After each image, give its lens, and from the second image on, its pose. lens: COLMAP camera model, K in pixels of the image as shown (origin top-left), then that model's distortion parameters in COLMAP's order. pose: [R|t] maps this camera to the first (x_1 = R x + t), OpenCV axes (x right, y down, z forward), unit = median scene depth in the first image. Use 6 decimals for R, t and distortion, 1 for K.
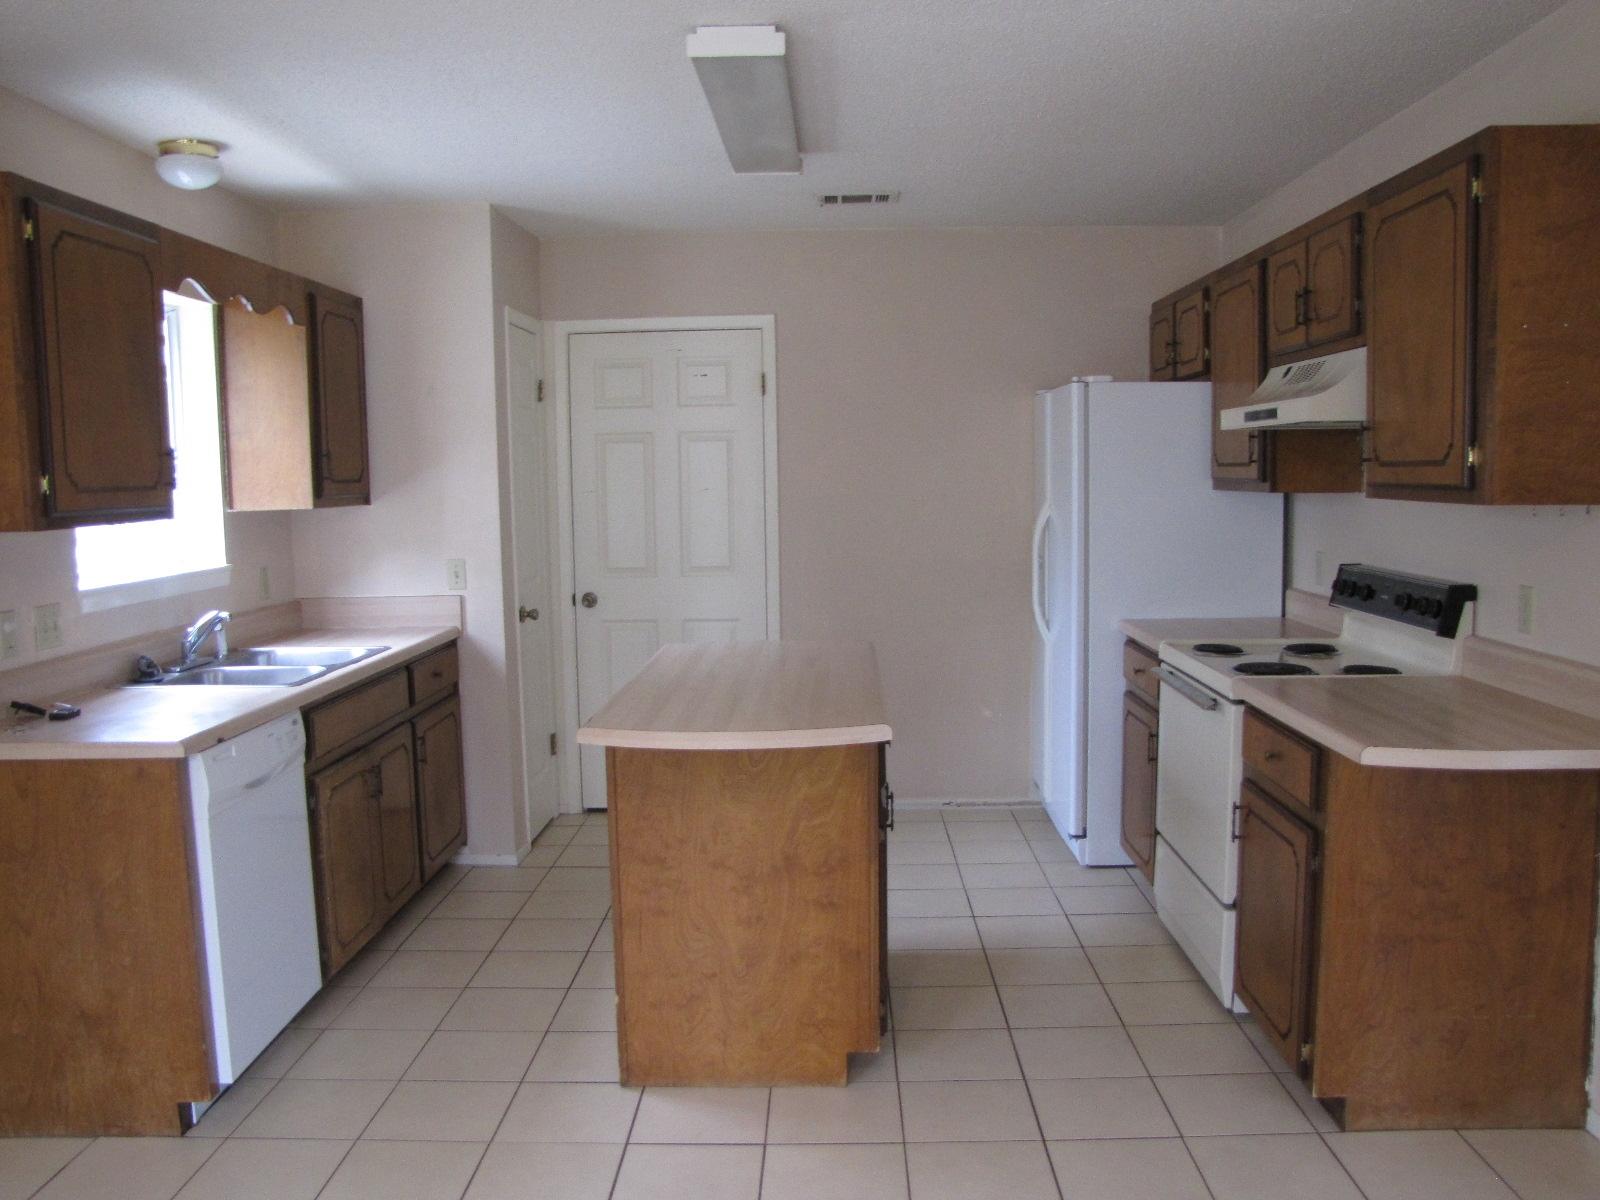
lens RADIAL K [[1300.6, 0, 799.0], [0, 1300.6, 605.9], [0, 0, 1]] dist [-0.142937, 0.044728]
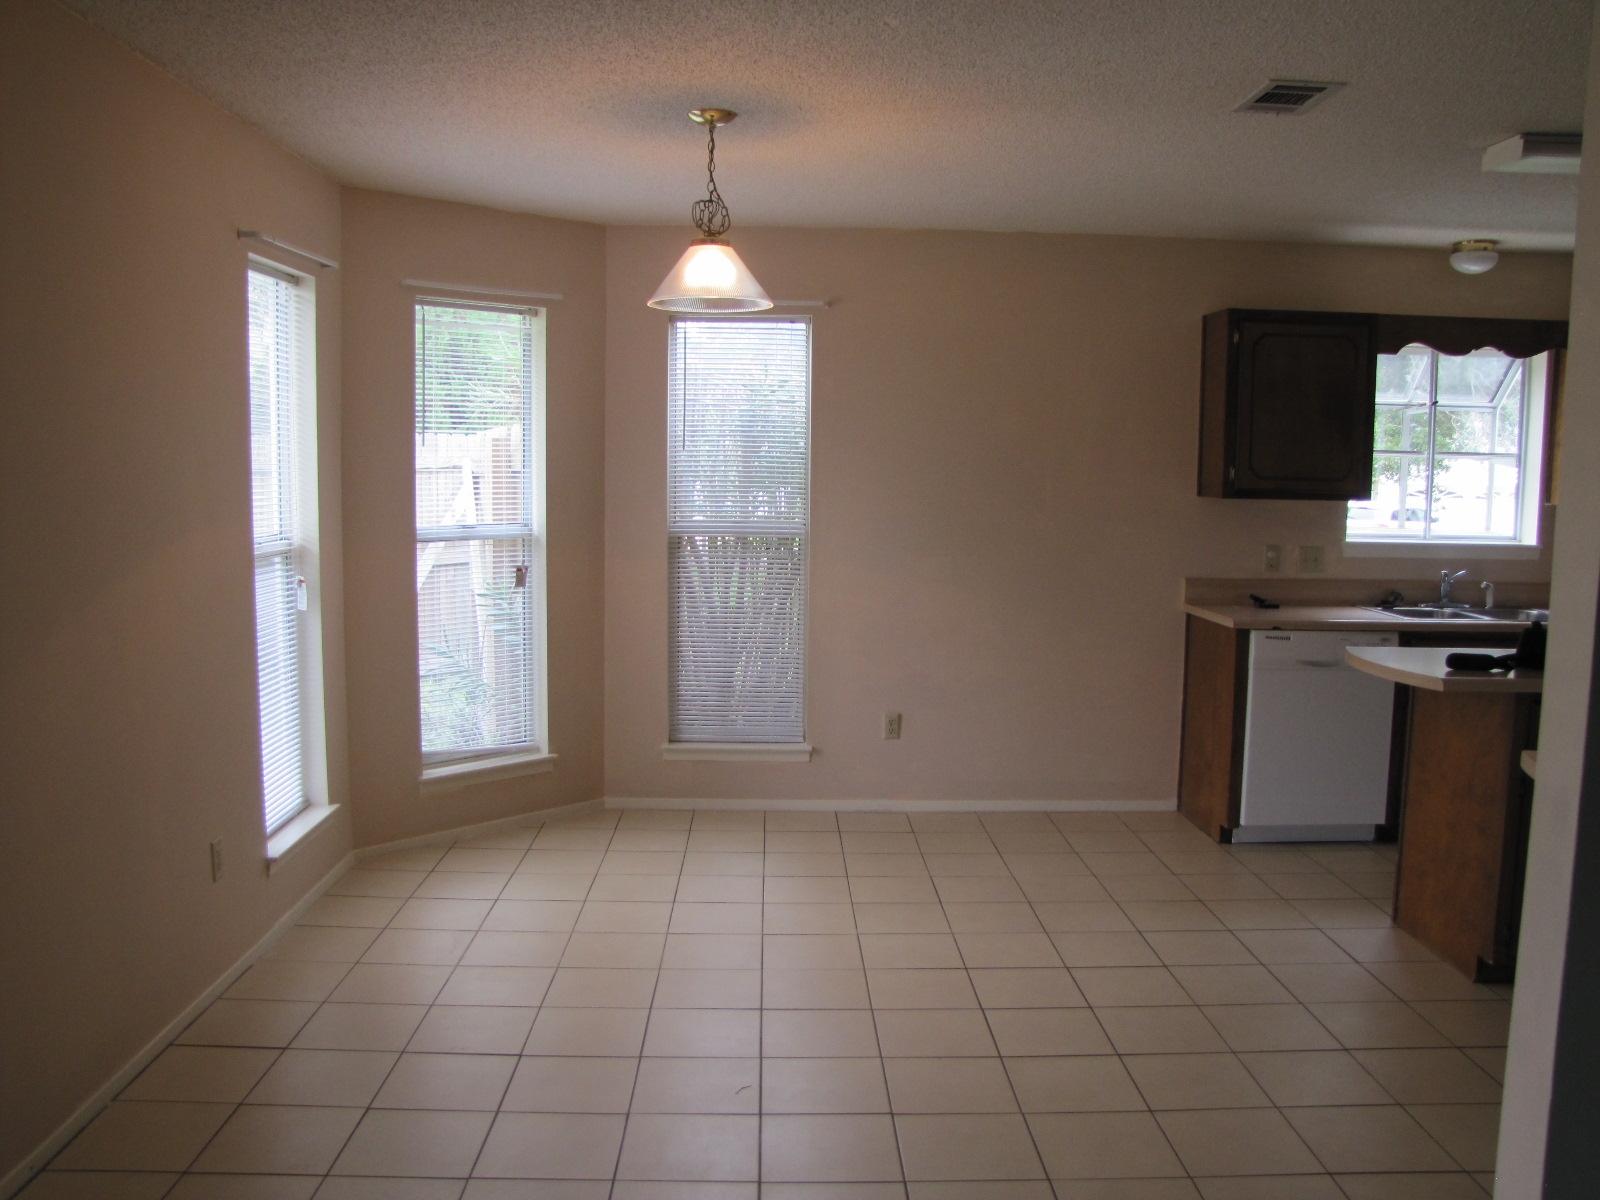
lens RADIAL K [[1300.6, 0, 802.6], [0, 1300.6, 603.3], [0, 0, 1]] dist [-0.142937, 0.044728]
pose [[0.057441, 0.124050, -0.990612, 1.036216], [-0.116144, 0.986343, 0.116780, -0.044960], [0.991570, 0.108346, 0.071064, 0.196081]]
